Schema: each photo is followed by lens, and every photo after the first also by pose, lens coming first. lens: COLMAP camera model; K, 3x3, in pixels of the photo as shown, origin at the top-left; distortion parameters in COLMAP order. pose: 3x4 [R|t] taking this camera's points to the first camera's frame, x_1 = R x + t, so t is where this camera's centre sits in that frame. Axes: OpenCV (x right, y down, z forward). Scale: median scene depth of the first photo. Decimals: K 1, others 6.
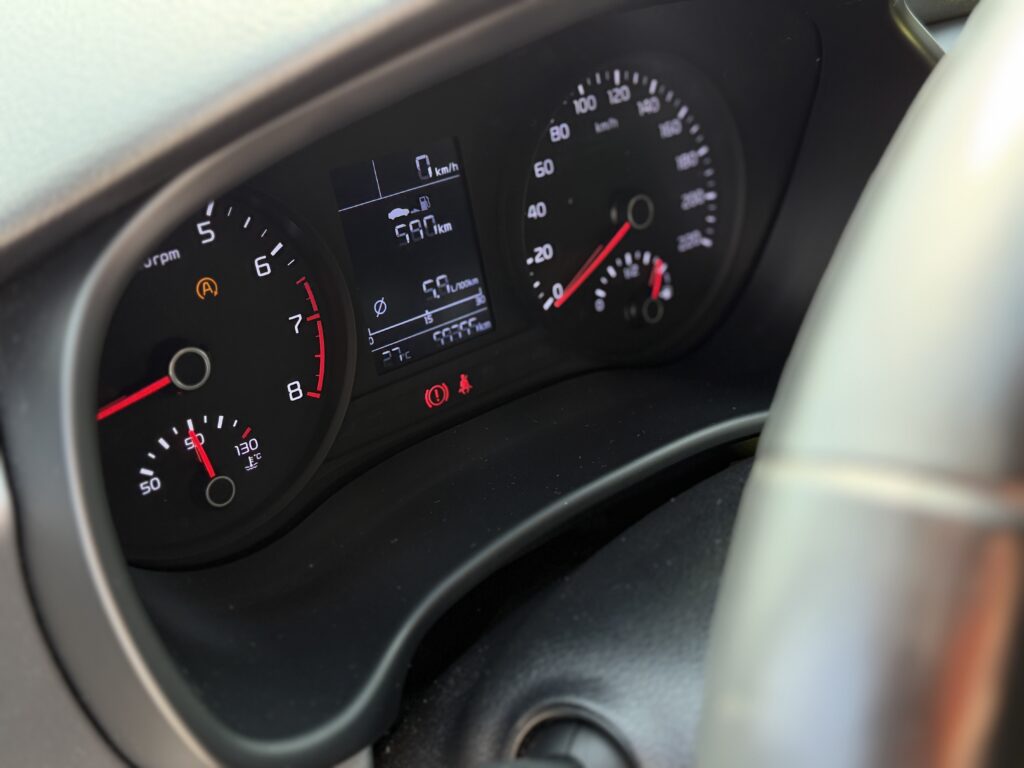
lens RADIAL K [[1326.8, 0, 512.3], [0, 1326.8, 381.5], [0, 0, 1]] dist [0.146209, 0.000000]
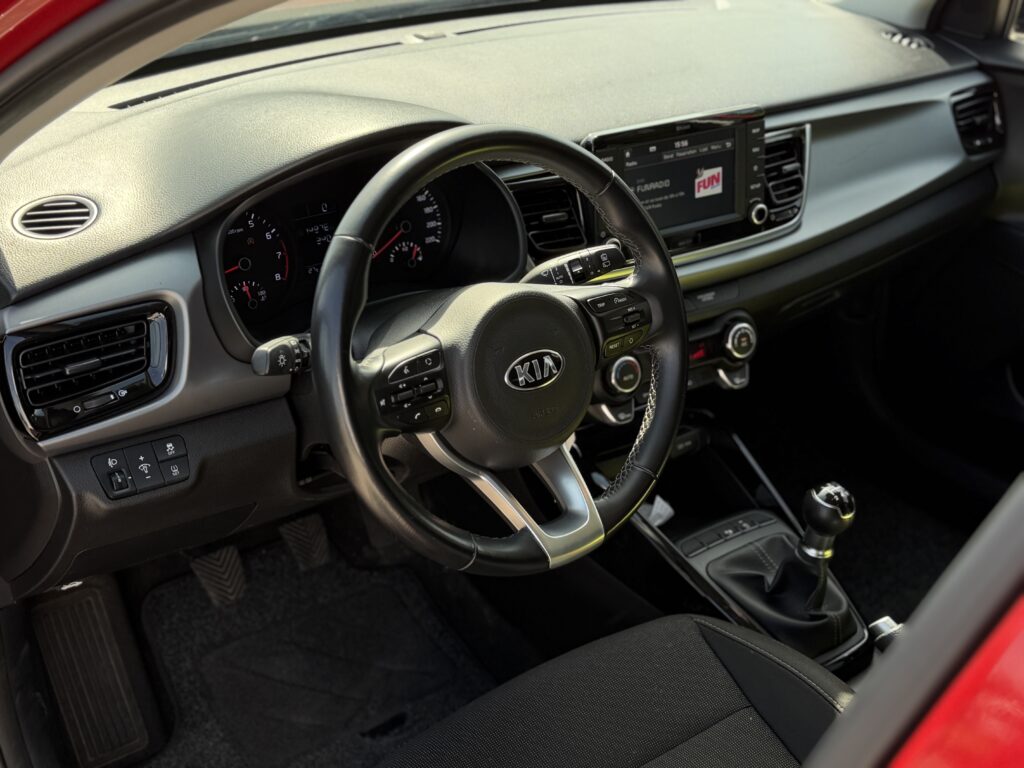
lens RADIAL K [[1326.8, 0, 509.9], [0, 1326.8, 384.6], [0, 0, 1]] dist [0.146209, 0.000000]
pose [[0.999351, 0.020605, -0.029546, 0.394034], [-0.022658, 0.997223, -0.070945, 0.387593], [0.028002, 0.071569, 0.997043, -1.716165]]
